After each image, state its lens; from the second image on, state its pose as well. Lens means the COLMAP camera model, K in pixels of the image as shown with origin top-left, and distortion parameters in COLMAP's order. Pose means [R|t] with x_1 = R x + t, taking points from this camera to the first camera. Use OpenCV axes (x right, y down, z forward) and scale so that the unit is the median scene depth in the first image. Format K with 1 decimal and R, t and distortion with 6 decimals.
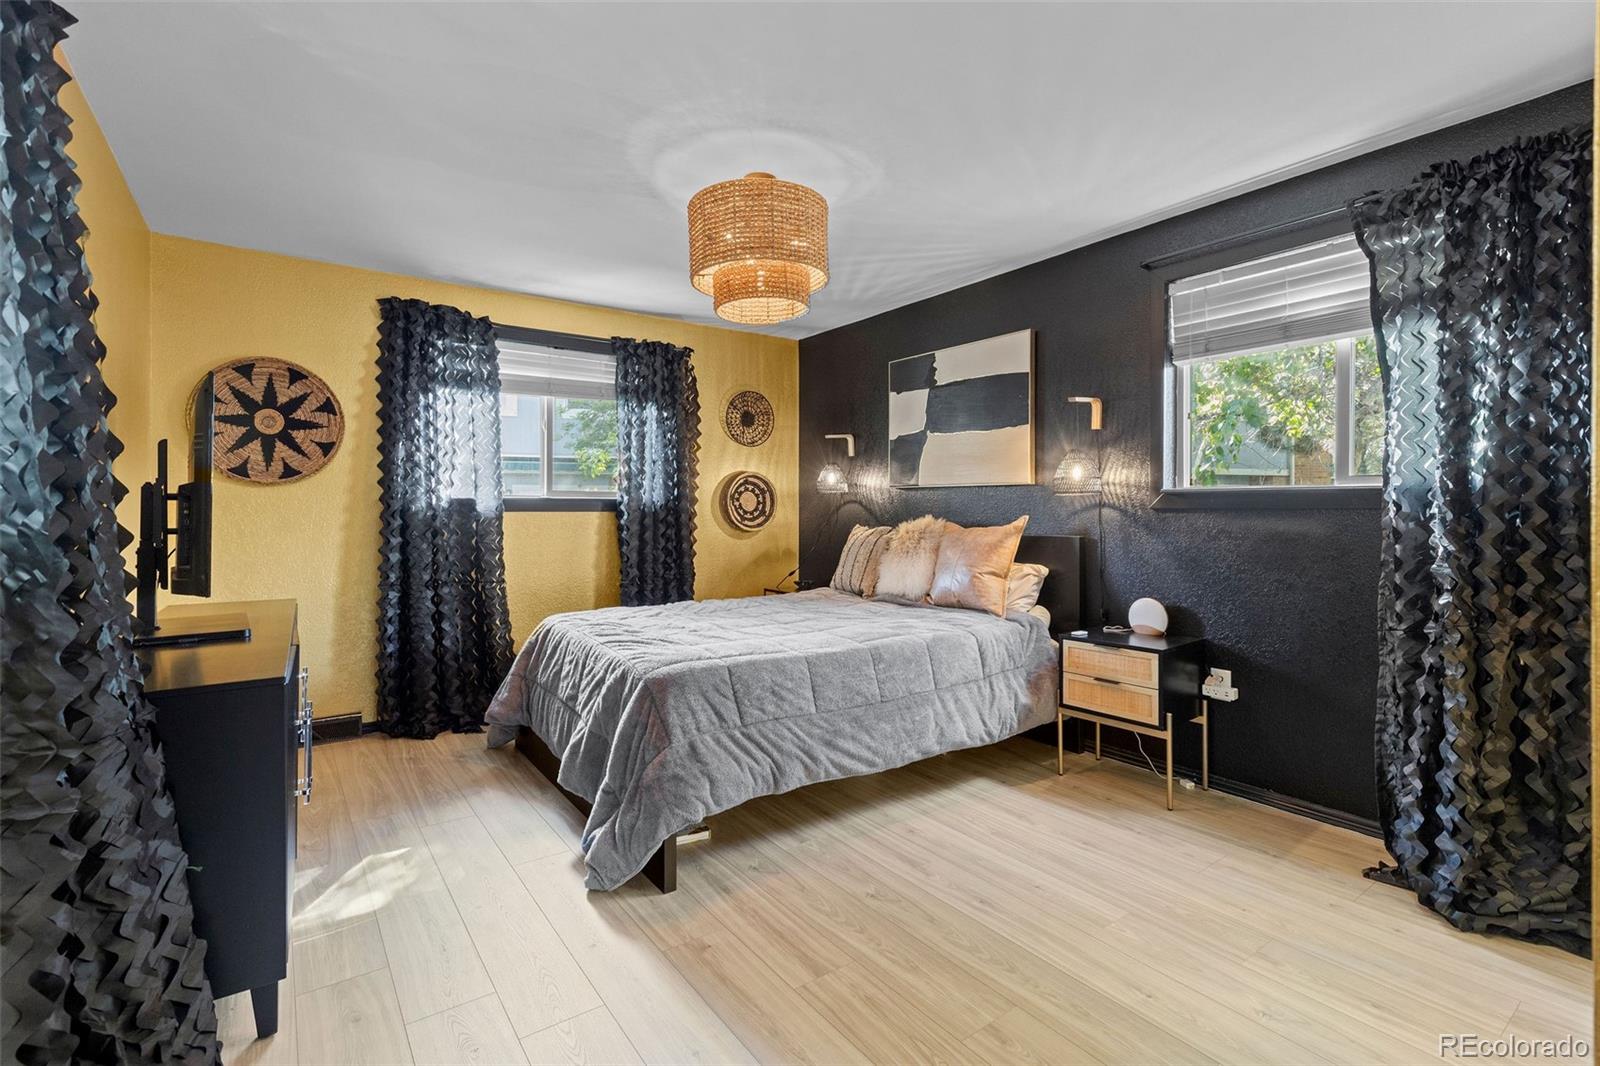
lens RADIAL K [[719.8, 0, 816.4], [0, 719.8, 505.5], [0, 0, 1]] dist [0.003416, -0.000177]
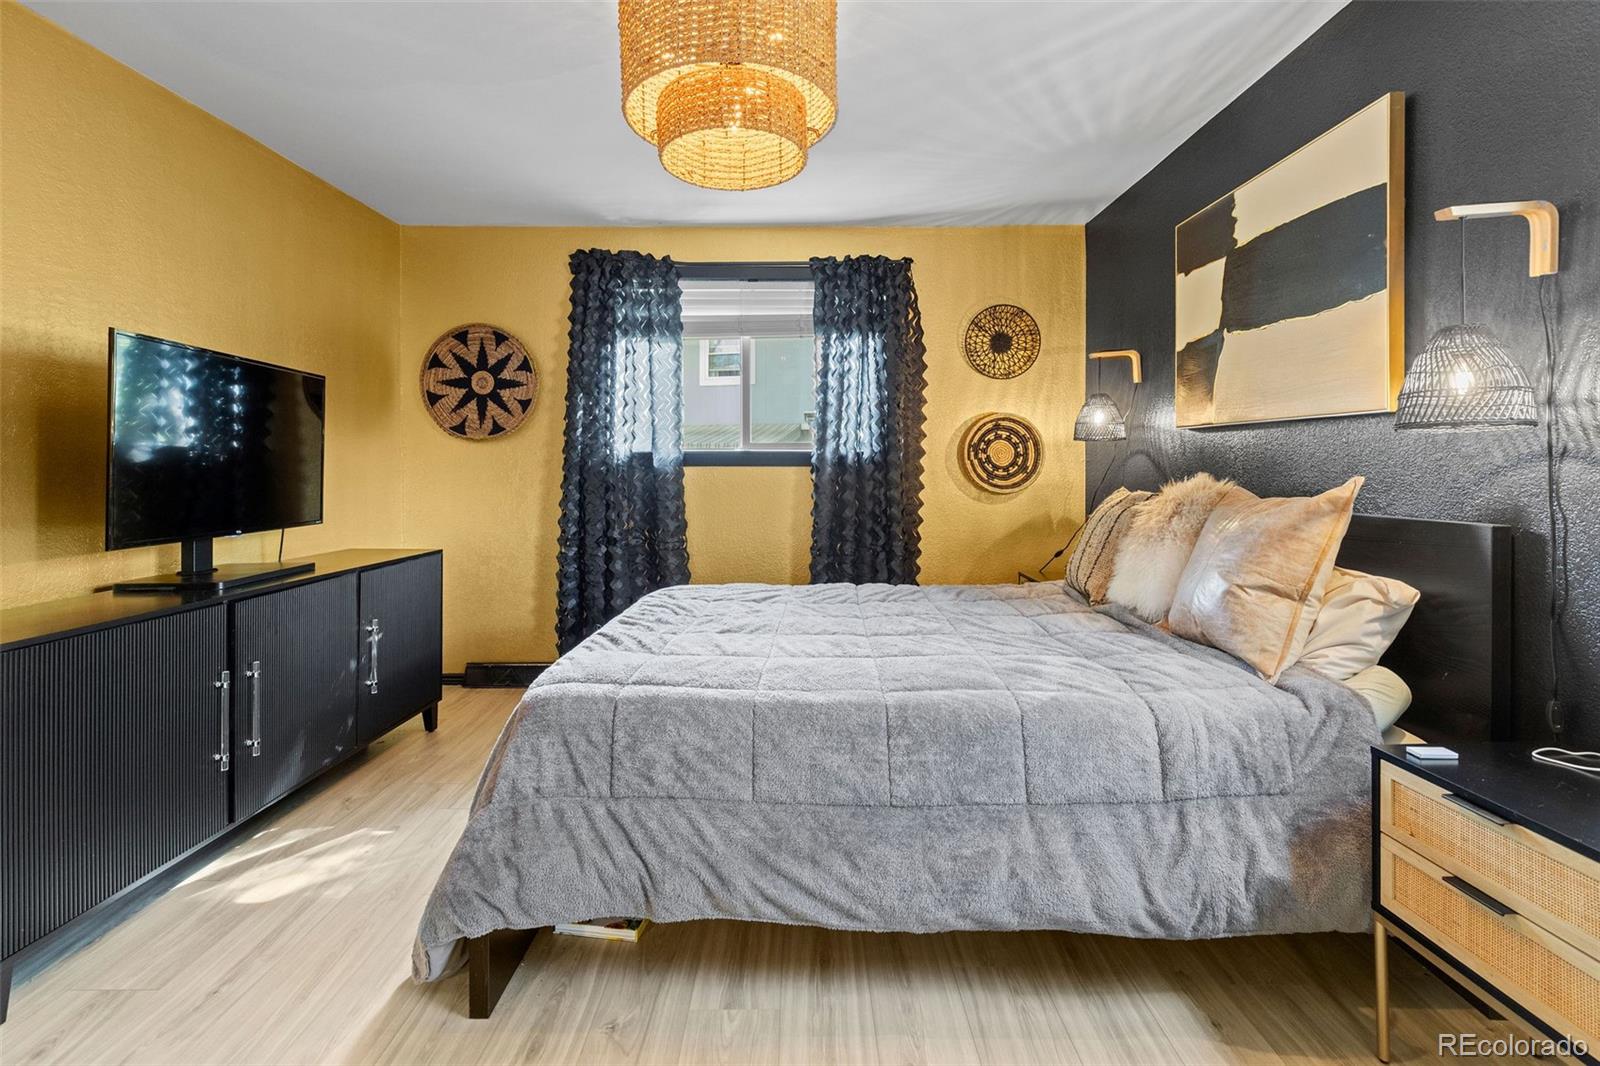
lens RADIAL K [[747.9, 0, 801.3], [0, 747.9, 463.9], [0, 0, 1]] dist [0.002418, 0.000327]
pose [[0.807130, 0.000127, -0.590374, 0.274784], [0.003289, 0.999983, 0.004712, 0.001790], [0.590364, -0.005745, 0.807116, 0.354092]]
